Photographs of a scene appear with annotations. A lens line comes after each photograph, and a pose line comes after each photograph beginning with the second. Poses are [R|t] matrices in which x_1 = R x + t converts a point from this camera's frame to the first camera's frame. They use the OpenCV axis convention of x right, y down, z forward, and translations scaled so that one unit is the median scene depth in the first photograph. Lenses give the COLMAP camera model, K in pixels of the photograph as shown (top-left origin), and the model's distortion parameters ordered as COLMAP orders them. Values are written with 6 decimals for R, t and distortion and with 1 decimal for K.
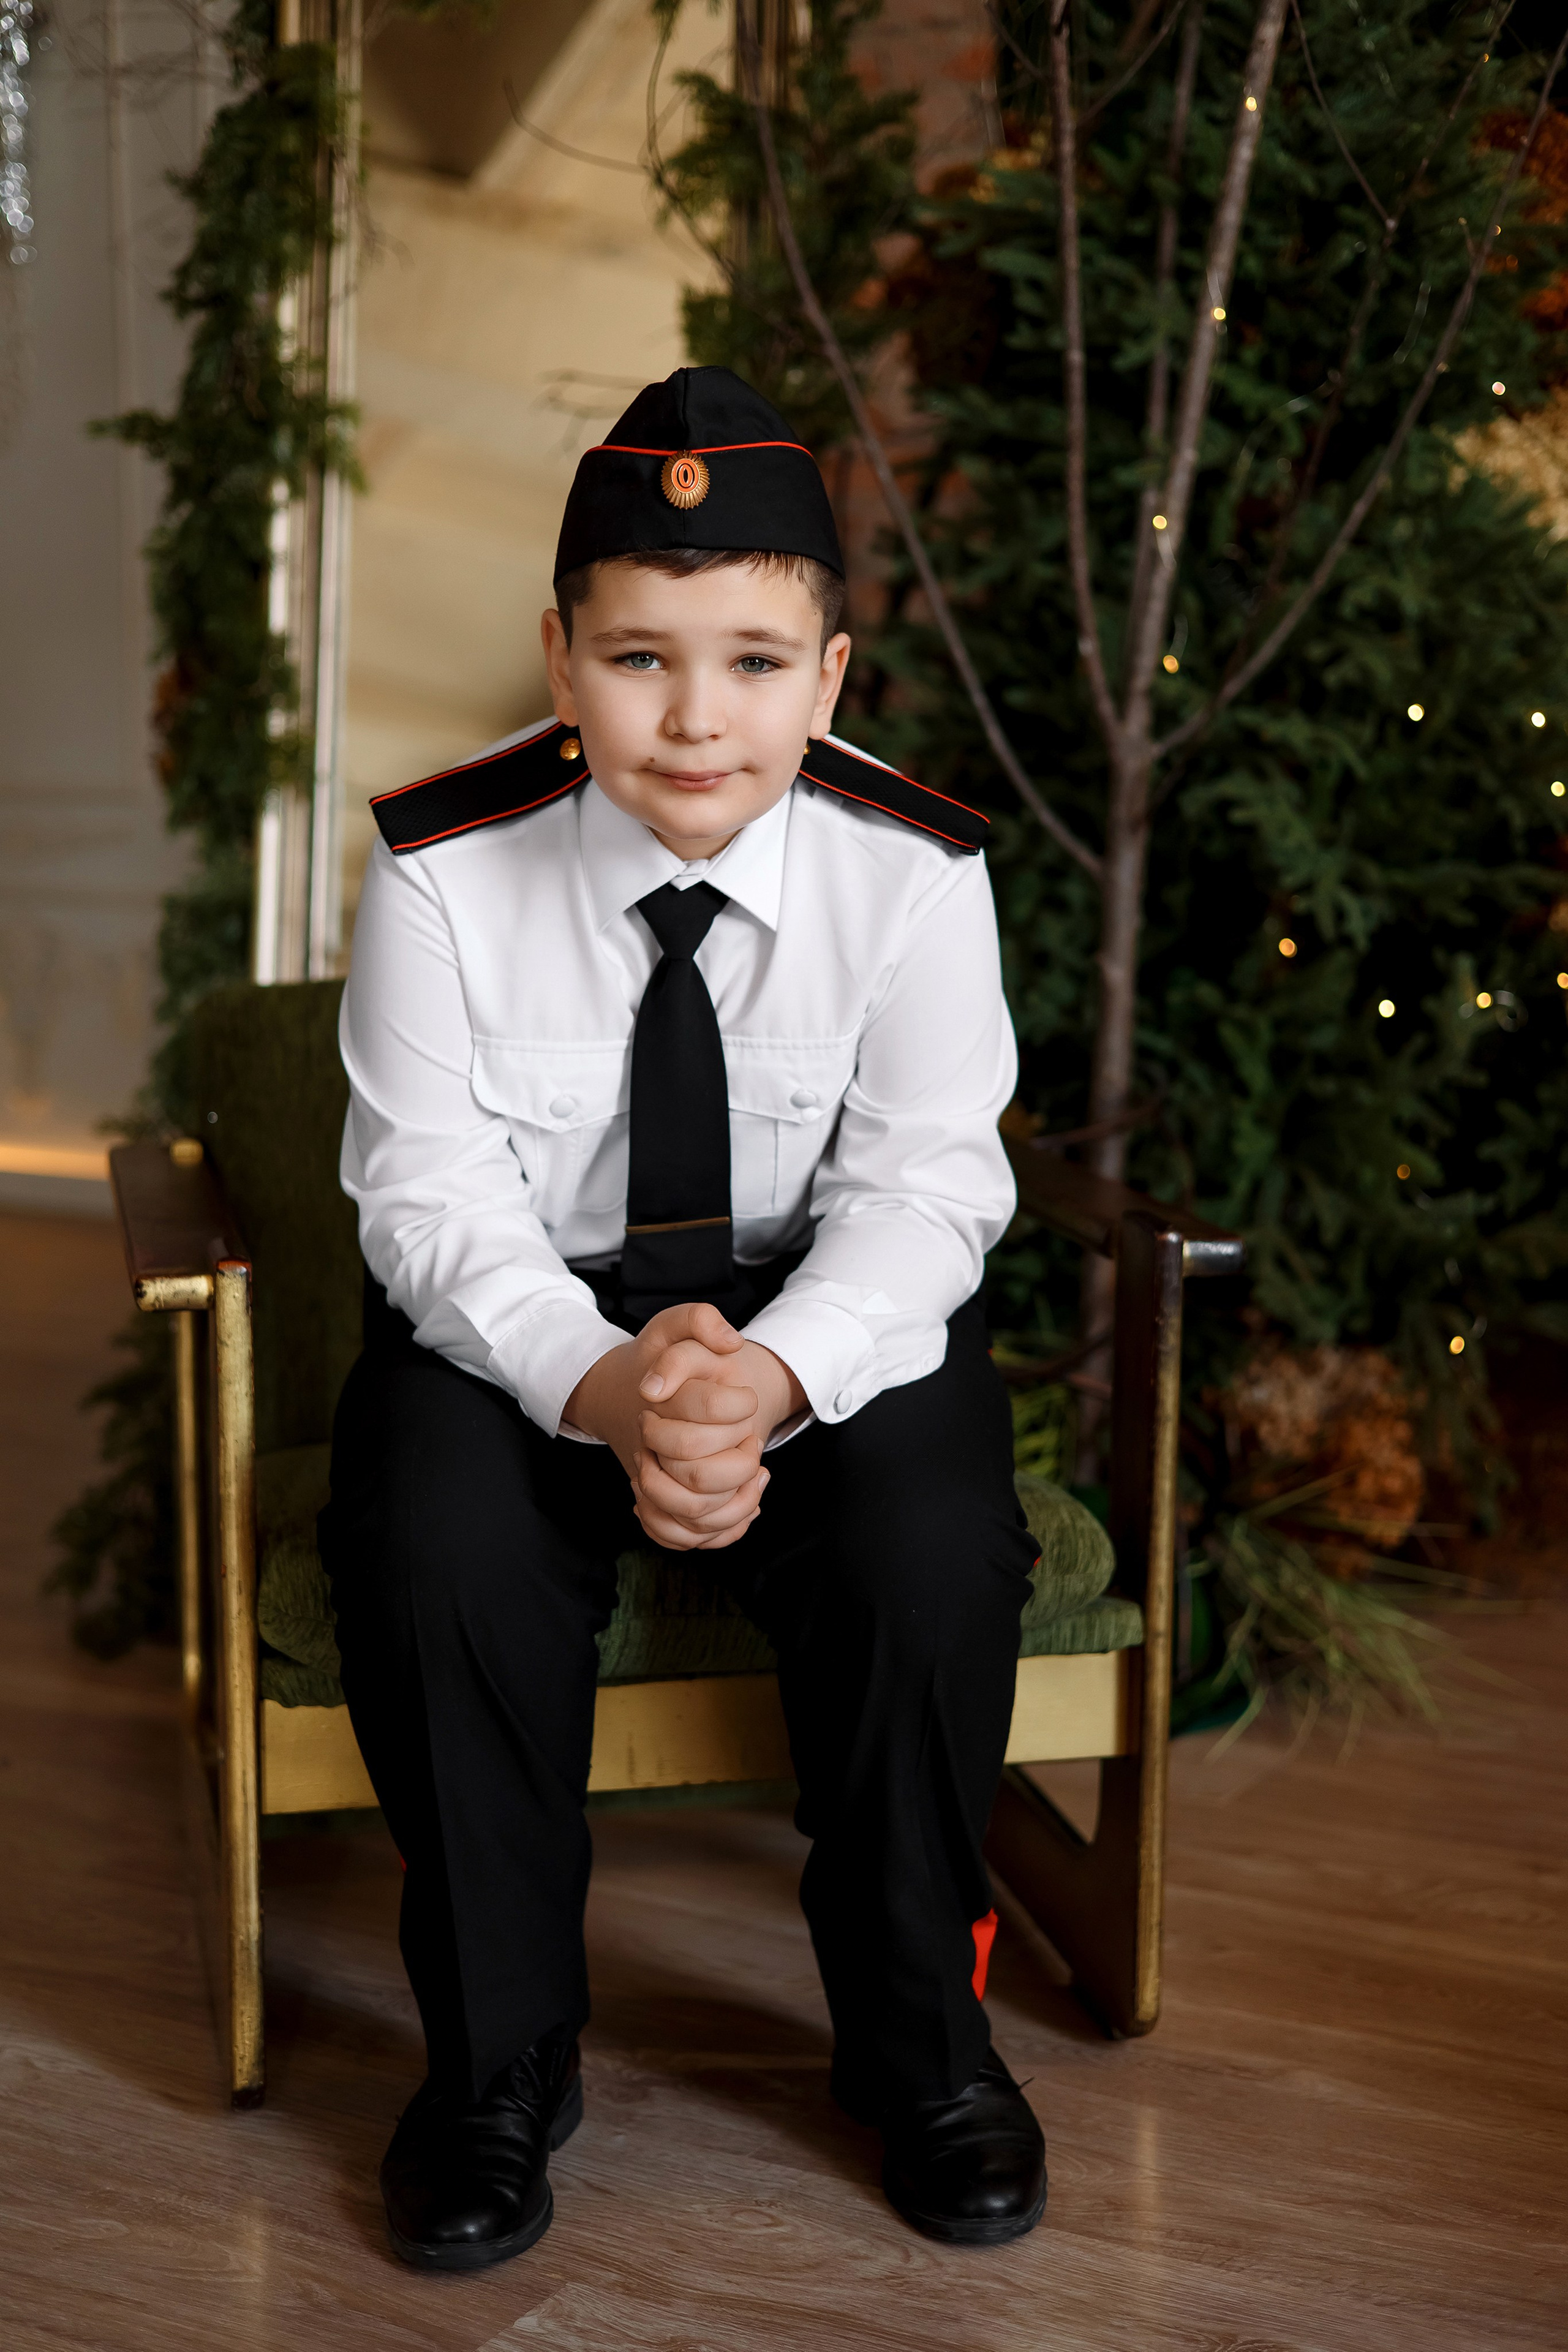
lens RADIAL K [[3475.3, 0, 793.7], [0, 3475.3, 1160.7], [0, 0, 1]] dist [0.008844, 0.000000]
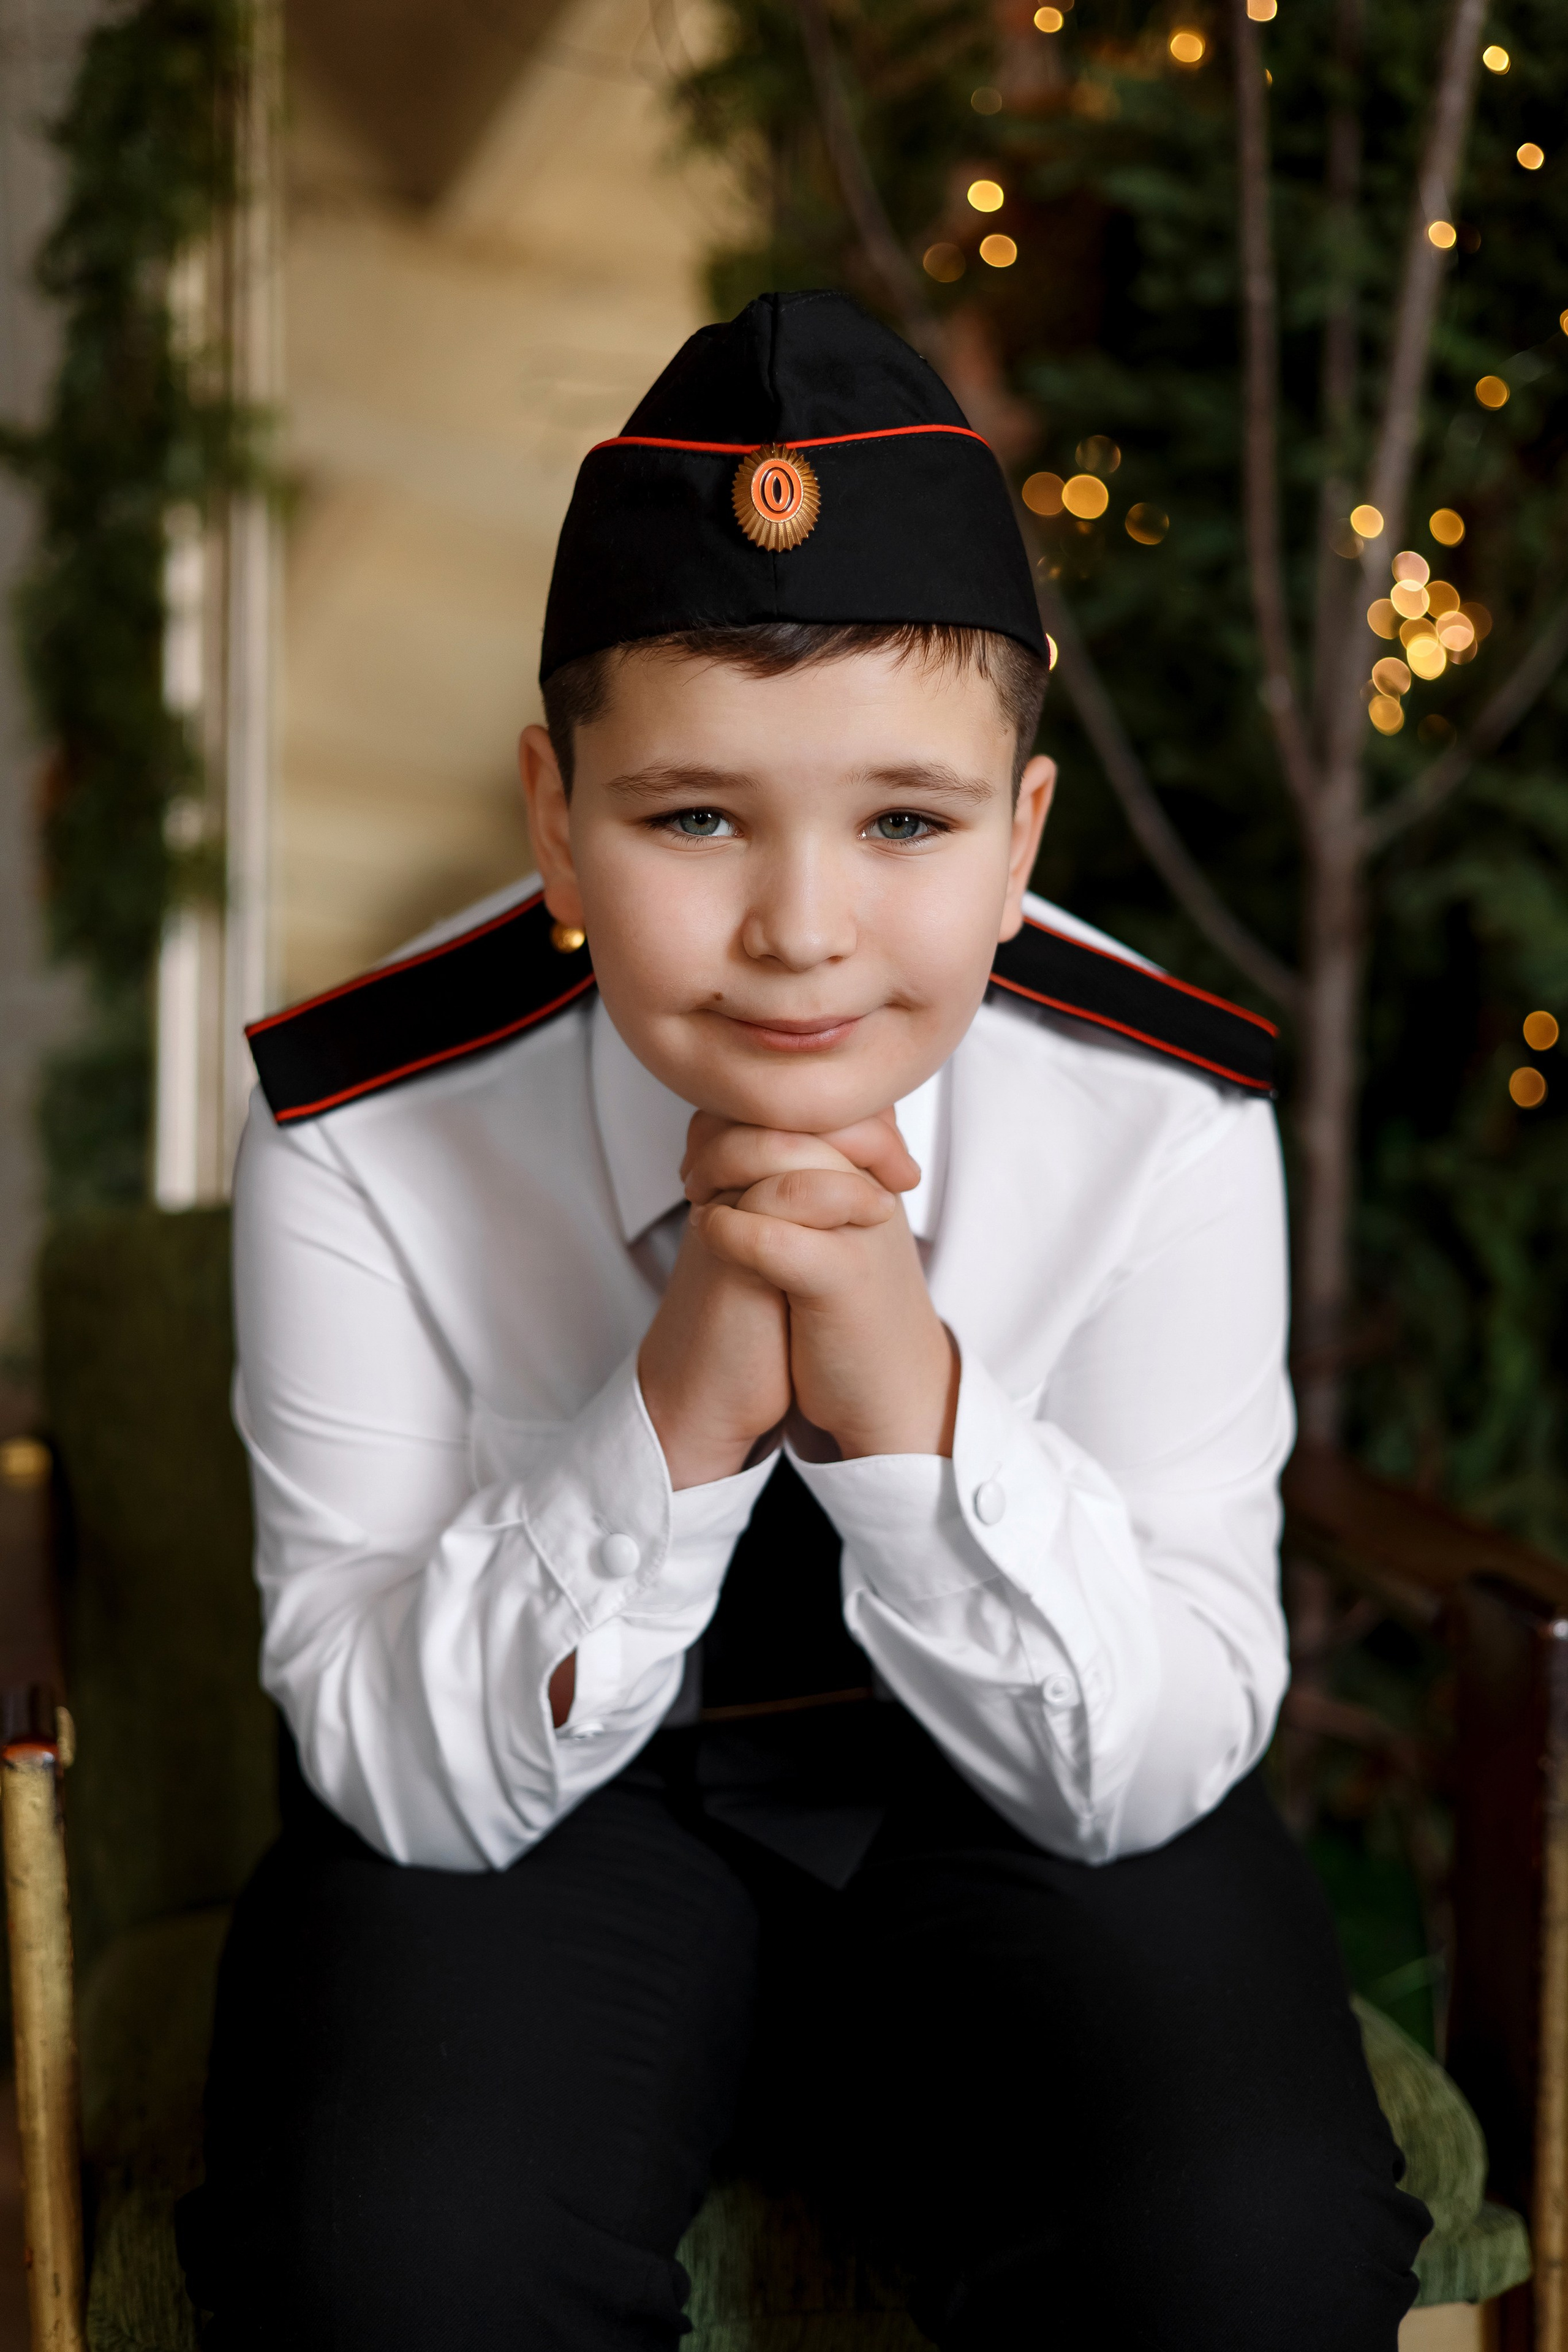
lens RADIAL K [[3475.3, 0, 794.2], [0, 3475.3, 1156.2], [0, 0, 1]] dist [0.008844, 0.000000]
pose [[0.999658, -0.026139, -0.000160, -0.017690], [0.026129, 0.999423, -0.021688, -0.035627], [0.000727, 0.021676, 0.999765, 0.257301]]
